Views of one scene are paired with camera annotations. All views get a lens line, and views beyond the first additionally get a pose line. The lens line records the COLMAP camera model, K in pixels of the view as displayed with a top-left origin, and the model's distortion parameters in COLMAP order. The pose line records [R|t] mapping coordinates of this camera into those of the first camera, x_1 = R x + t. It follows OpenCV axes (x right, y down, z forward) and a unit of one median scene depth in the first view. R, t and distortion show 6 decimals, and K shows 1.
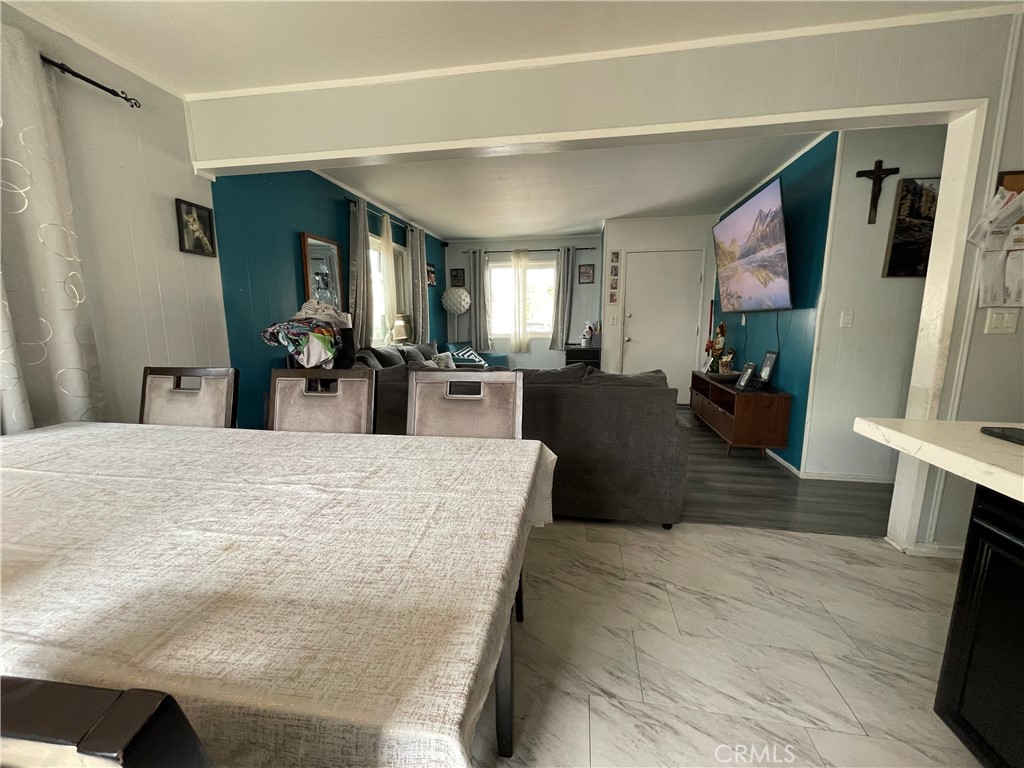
lens RADIAL K [[413.5, 0, 509.4], [0, 413.5, 382.3], [0, 0, 1]] dist [-0.002335, -0.000052]
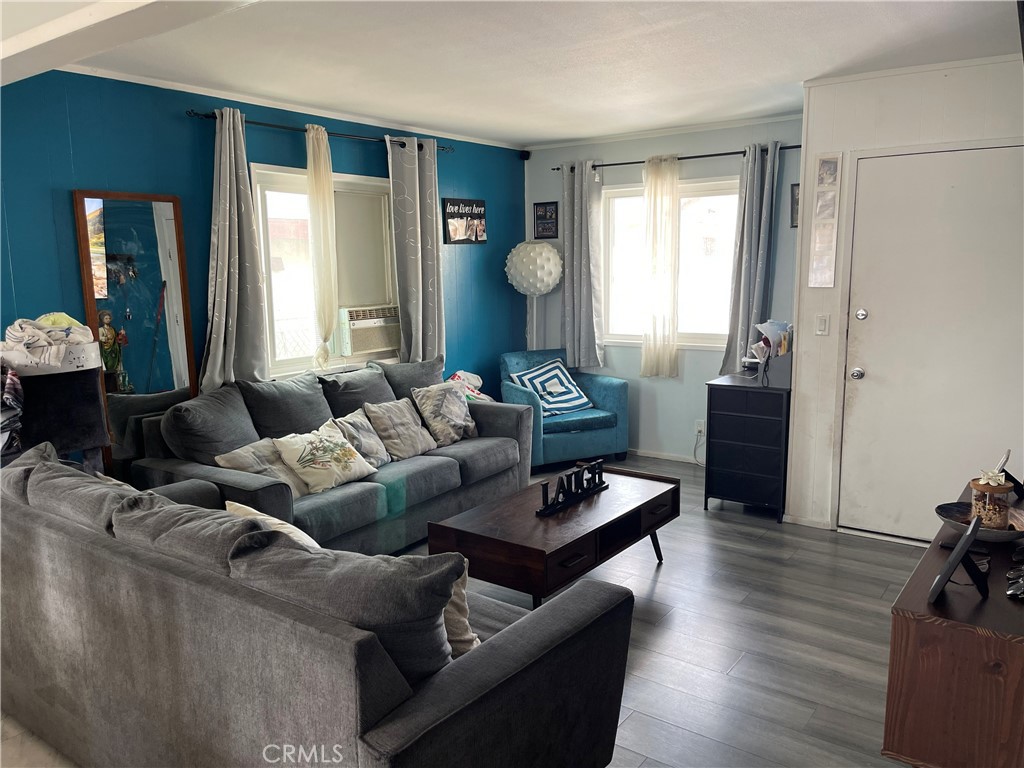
lens RADIAL K [[777.6, 0, 515.0], [0, 777.6, 389.7], [0, 0, 1]] dist [0.010110, -0.001002]
pose [[0.906868, 0.058420, -0.417347, 0.252576], [-0.053302, 0.998292, 0.023918, -0.072539], [0.418031, 0.000555, 0.908433, 0.138627]]
